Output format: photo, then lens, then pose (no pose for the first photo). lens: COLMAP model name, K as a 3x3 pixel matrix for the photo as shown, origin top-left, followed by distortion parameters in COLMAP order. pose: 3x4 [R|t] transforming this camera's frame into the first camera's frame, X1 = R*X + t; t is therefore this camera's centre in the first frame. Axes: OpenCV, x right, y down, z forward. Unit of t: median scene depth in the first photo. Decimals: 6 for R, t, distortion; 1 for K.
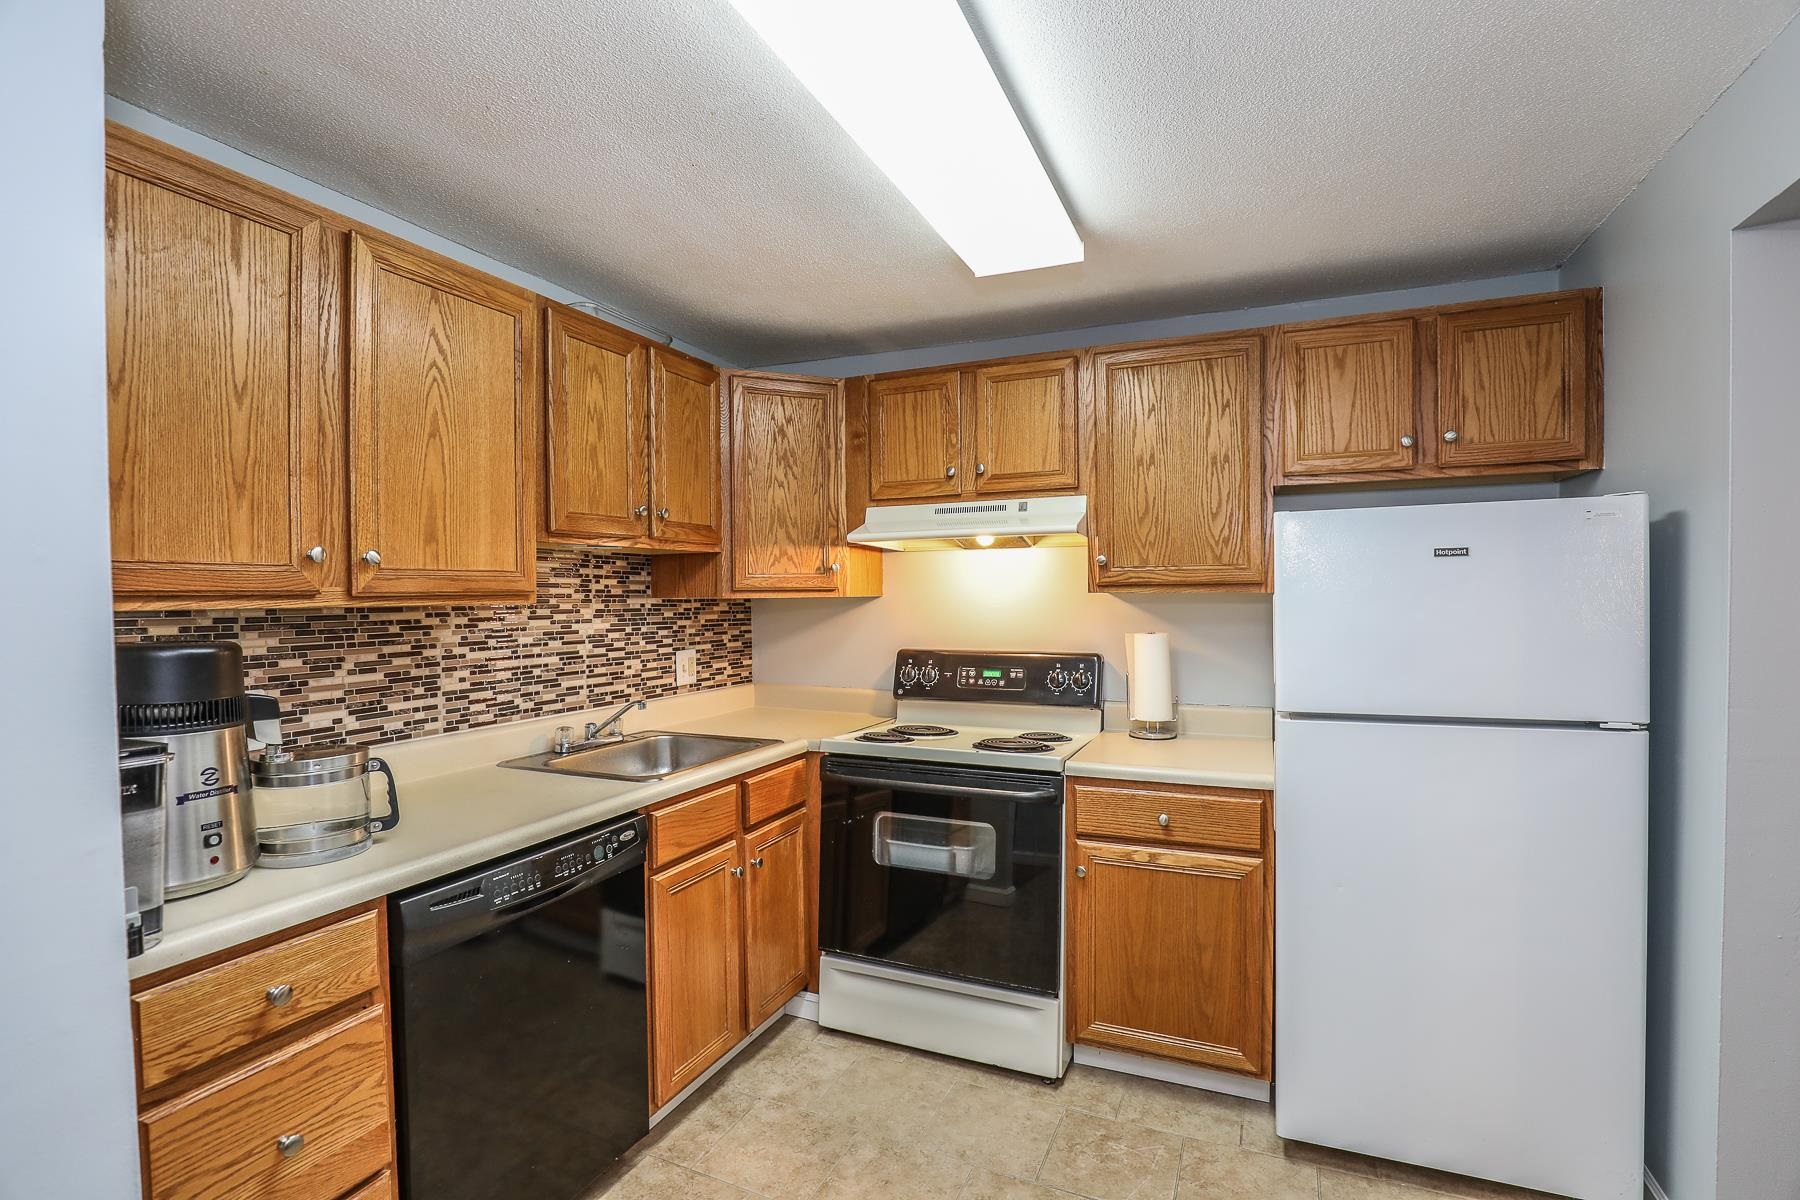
lens RADIAL K [[828.8, 0, 900.0], [0, 828.8, 600.0], [0, 0, 1]] dist [-0.016988, 0.000185]
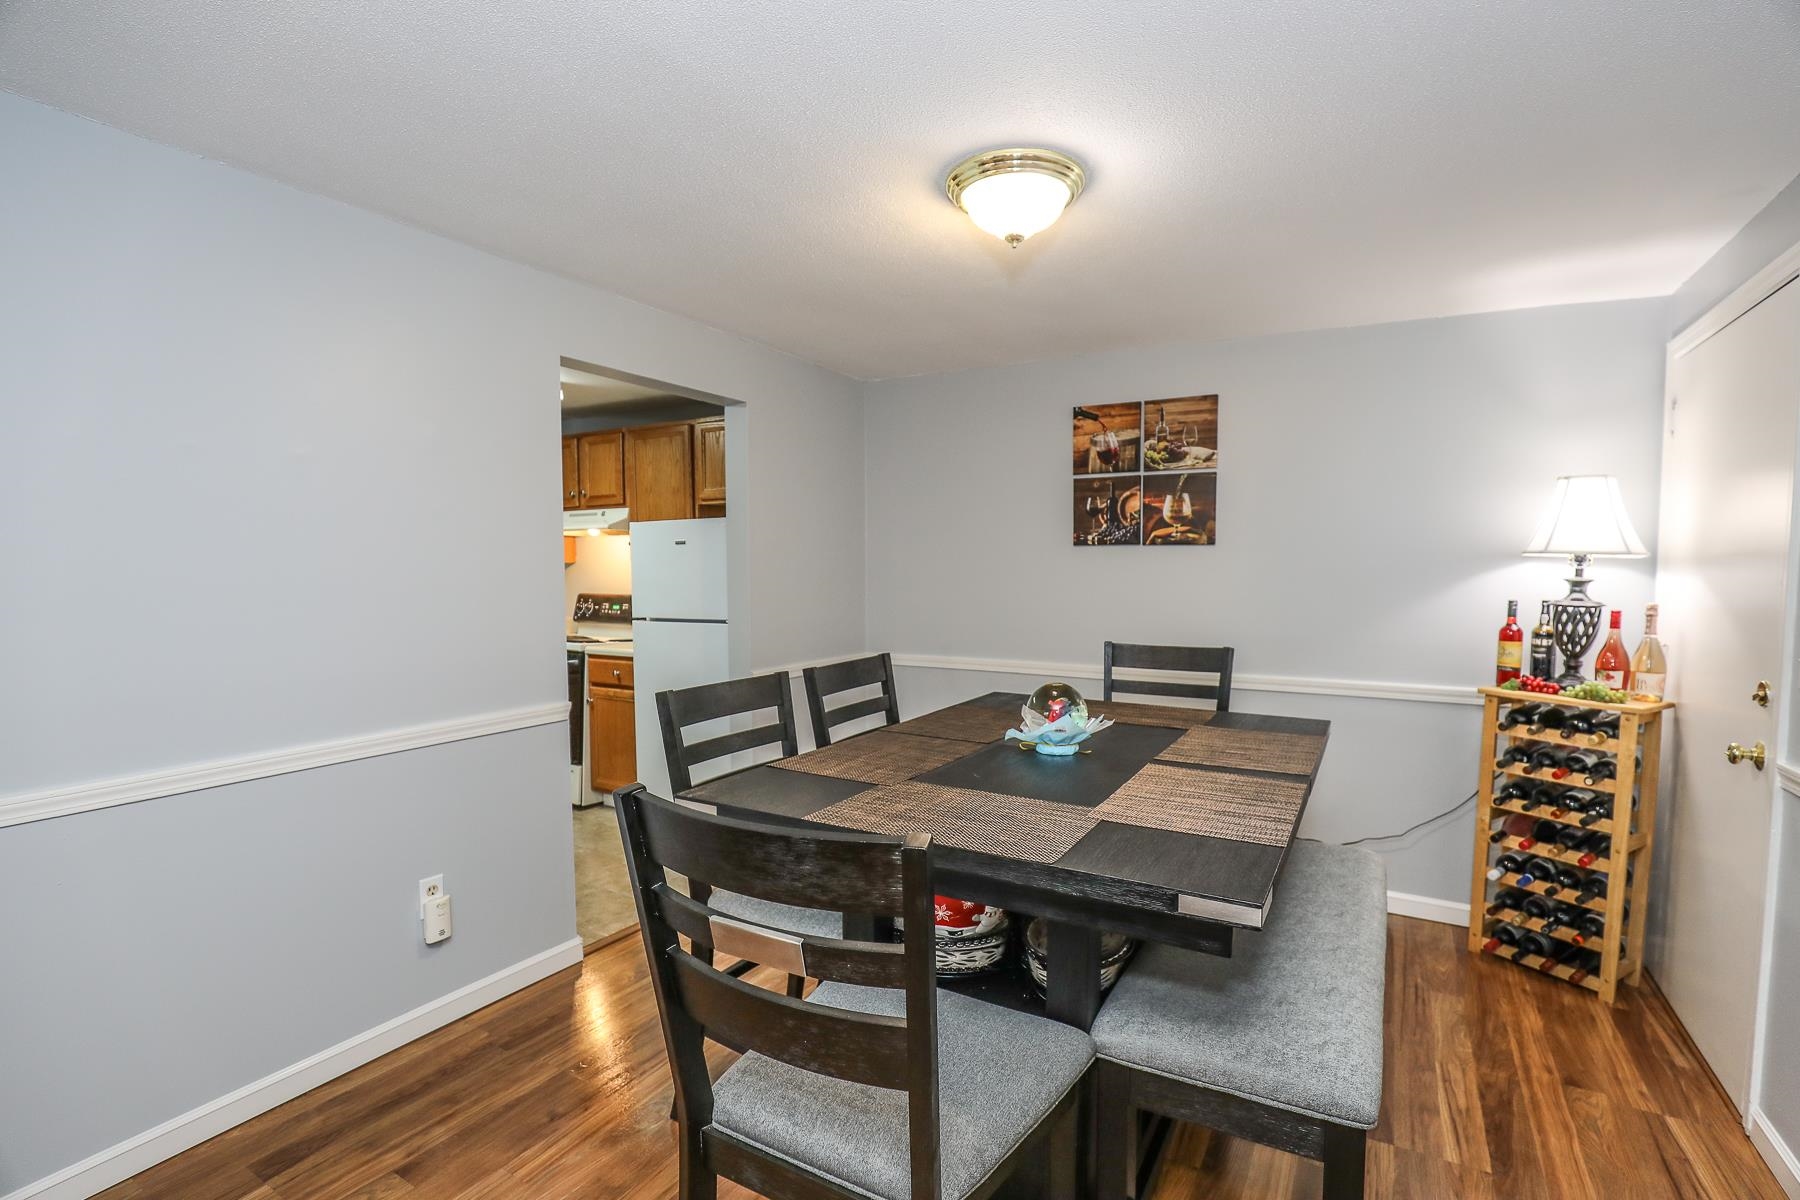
lens RADIAL K [[840.7, 0, 913.3], [0, 840.7, 609.5], [0, 0, 1]] dist [-0.019500, -0.000193]
pose [[0.993829, 0.005967, -0.110764, 1.059616], [-0.000333, 0.998708, 0.050815, 0.004222], [0.110924, -0.050464, 0.992547, -0.791234]]
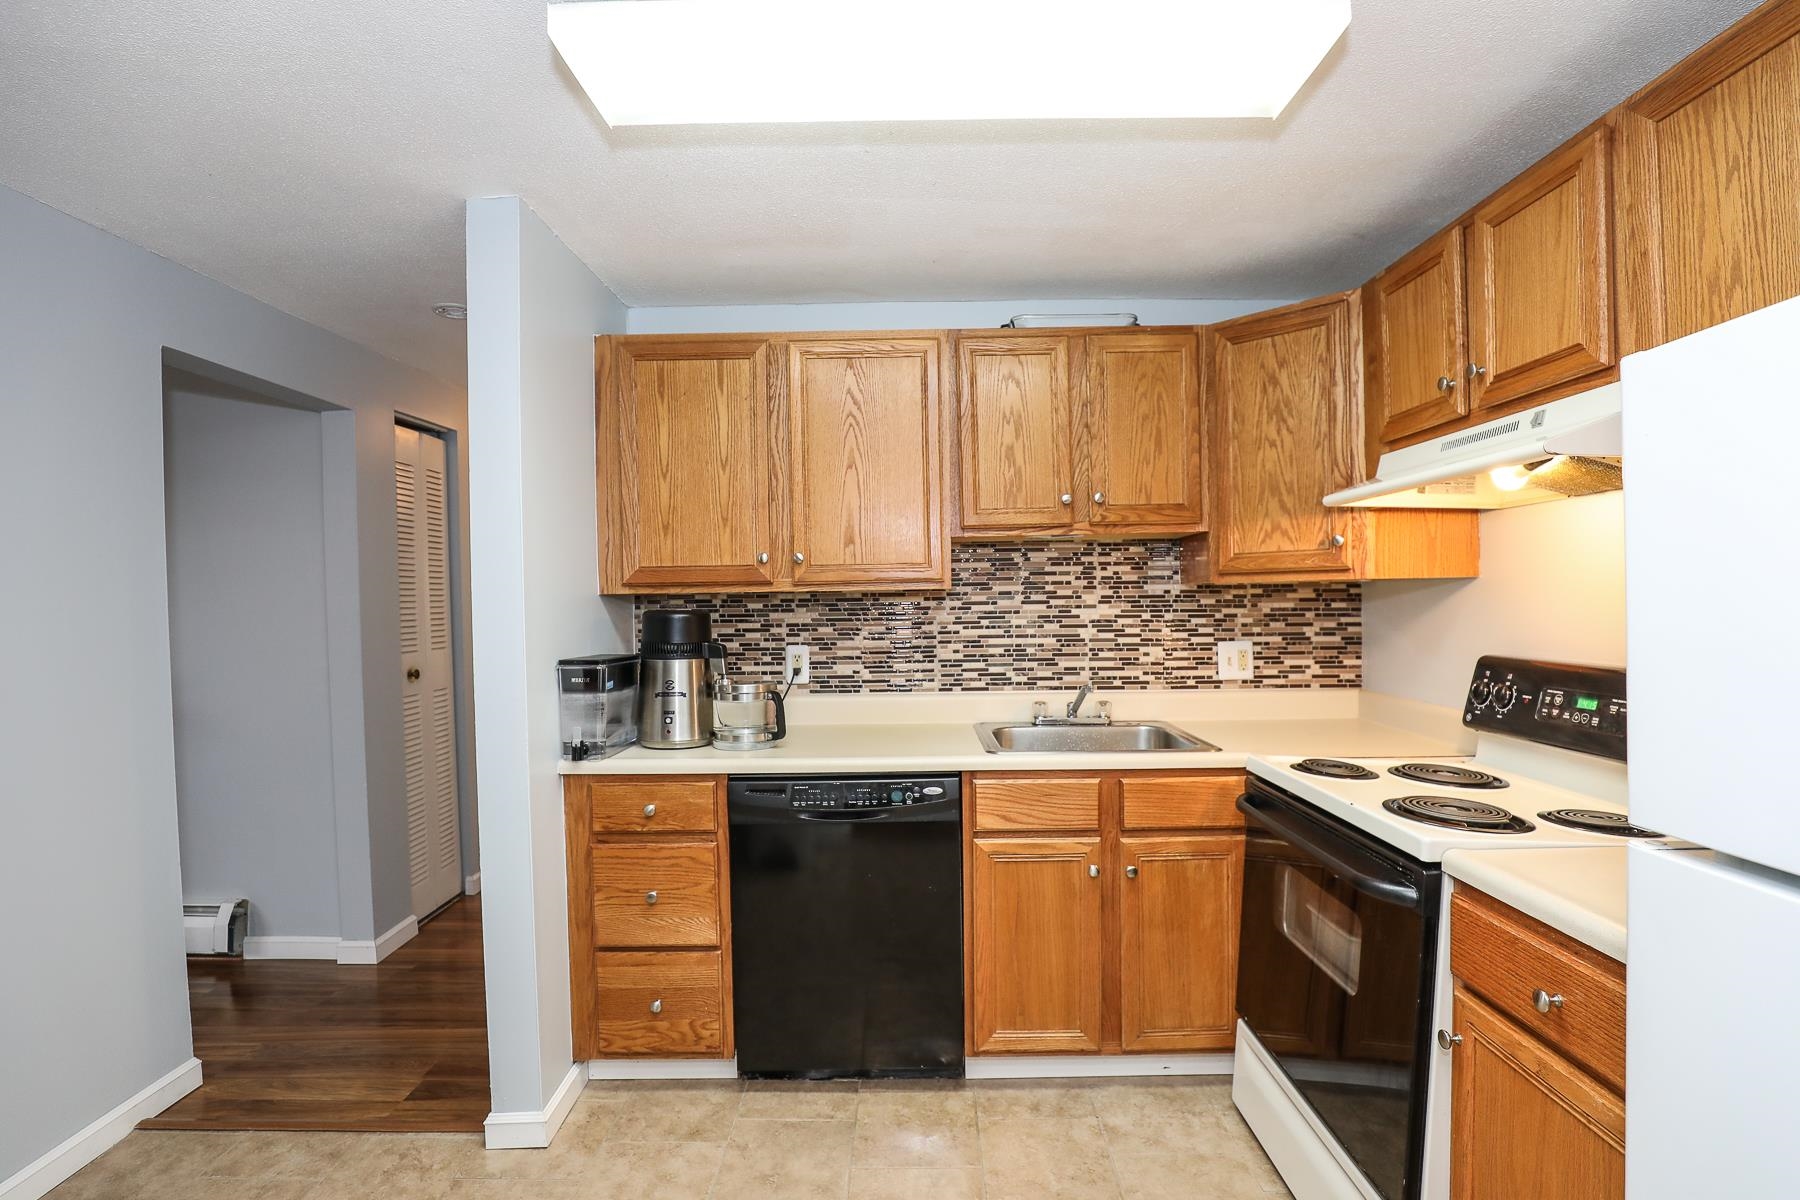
lens RADIAL K [[861.4, 0, 921.6], [0, 861.4, 605.7], [0, 0, 1]] dist [-0.029946, 0.009530]
pose [[0.399658, 0.009148, -0.916619, 0.538702], [0.005279, 0.999911, 0.012281, 0.009923], [0.916649, -0.009747, 0.399574, 0.365991]]
